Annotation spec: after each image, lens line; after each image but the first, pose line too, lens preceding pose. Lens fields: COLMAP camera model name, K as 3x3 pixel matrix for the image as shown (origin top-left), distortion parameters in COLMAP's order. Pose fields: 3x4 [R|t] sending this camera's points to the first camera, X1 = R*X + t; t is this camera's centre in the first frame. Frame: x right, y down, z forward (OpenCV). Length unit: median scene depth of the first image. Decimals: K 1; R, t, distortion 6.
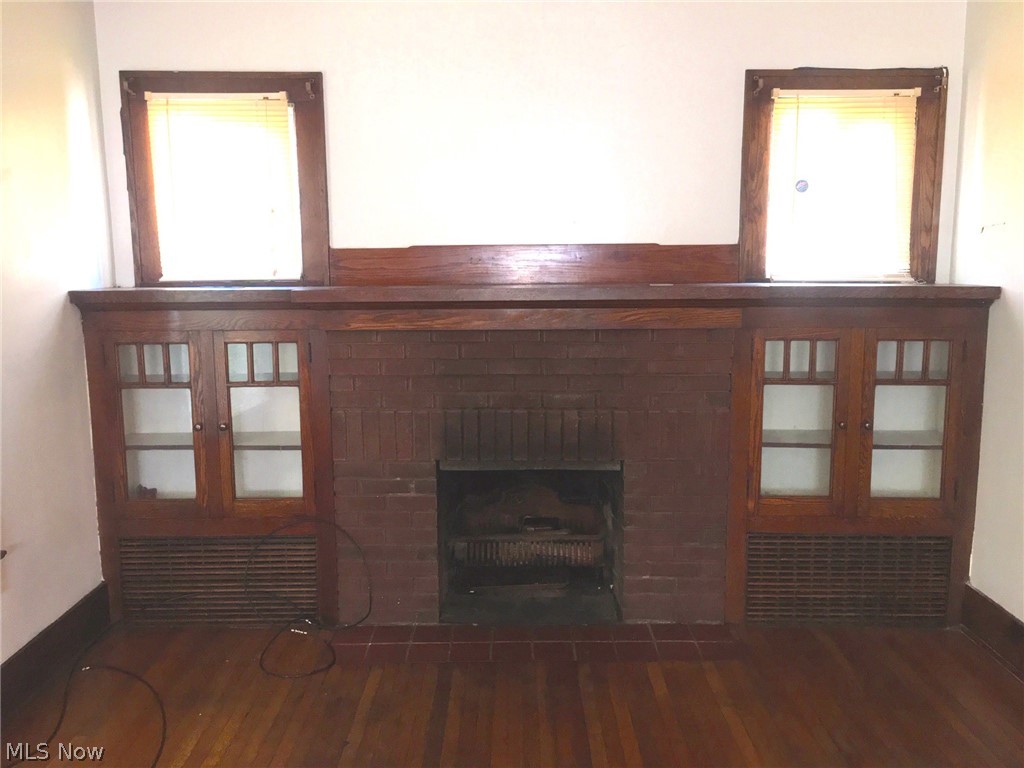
lens RADIAL K [[873.8, 0, 512.0], [0, 873.8, 384.0], [0, 0, 1]] dist [0.121728, -0.166812]
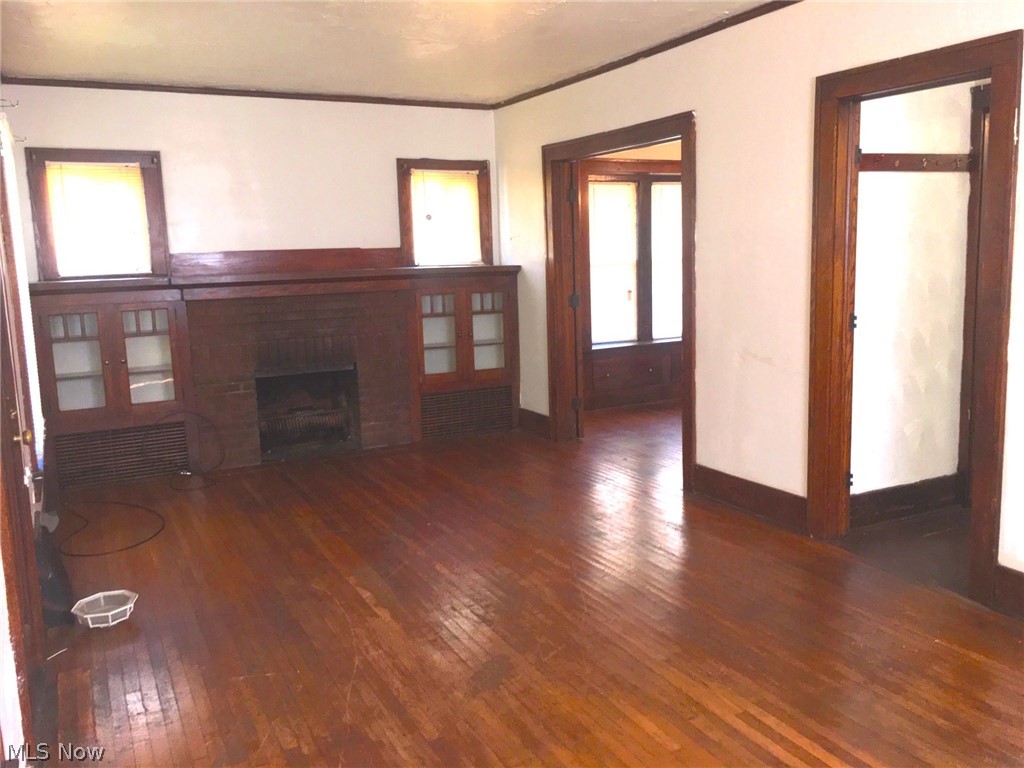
lens RADIAL K [[873.8, 0, 512.0], [0, 873.8, 384.0], [0, 0, 1]] dist [0.121728, -0.166812]
pose [[0.892108, -0.092244, 0.442305, -0.410415], [0.088386, 0.995653, 0.029376, 0.105477], [-0.443092, 0.012887, 0.896383, -0.836303]]
